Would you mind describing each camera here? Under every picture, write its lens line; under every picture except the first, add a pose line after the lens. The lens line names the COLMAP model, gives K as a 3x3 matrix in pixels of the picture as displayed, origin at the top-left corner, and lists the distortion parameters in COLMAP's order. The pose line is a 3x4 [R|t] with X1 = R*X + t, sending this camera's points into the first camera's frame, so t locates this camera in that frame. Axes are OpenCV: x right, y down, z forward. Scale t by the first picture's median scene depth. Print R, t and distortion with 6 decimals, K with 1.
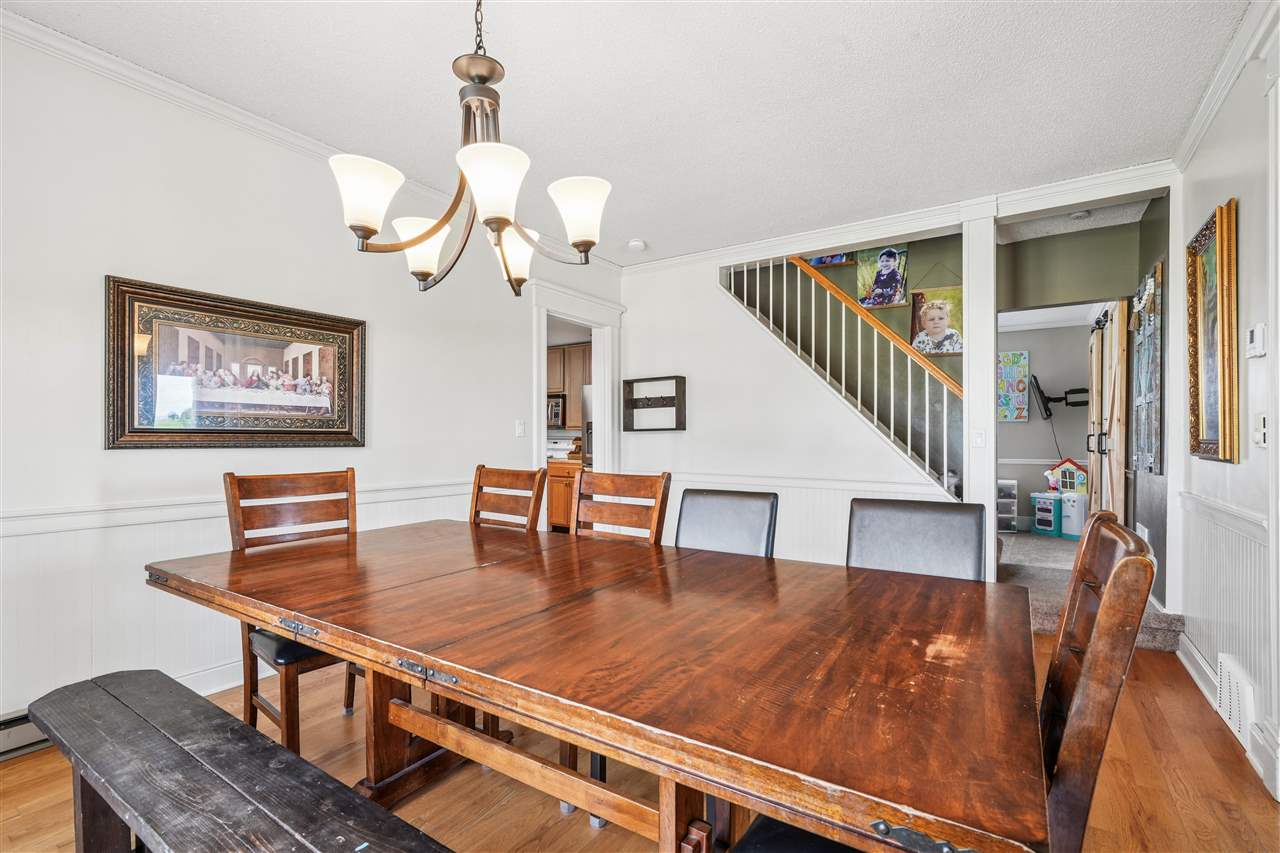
lens RADIAL K [[582.9, 0, 641.3], [0, 582.9, 434.2], [0, 0, 1]] dist [-0.005810, 0.002055]
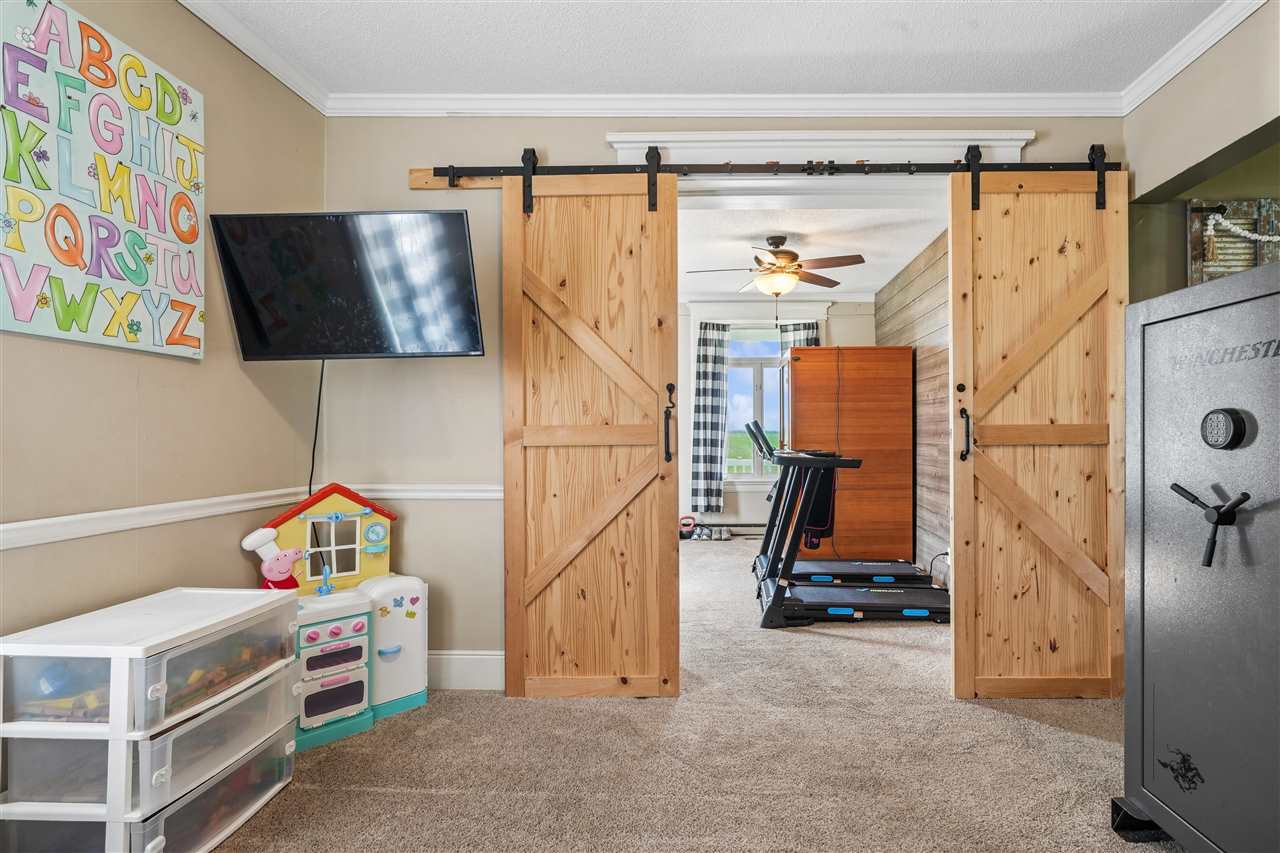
lens RADIAL K [[582.9, 0, 706.3], [0, 582.9, 438.8], [0, 0, 1]] dist [-0.005810, 0.002055]
pose [[-0.523960, 0.000534, 0.851743, 0.322131], [-0.003663, 0.999989, -0.002880, 0.015085], [-0.851735, -0.004629, -0.523953, 0.967964]]
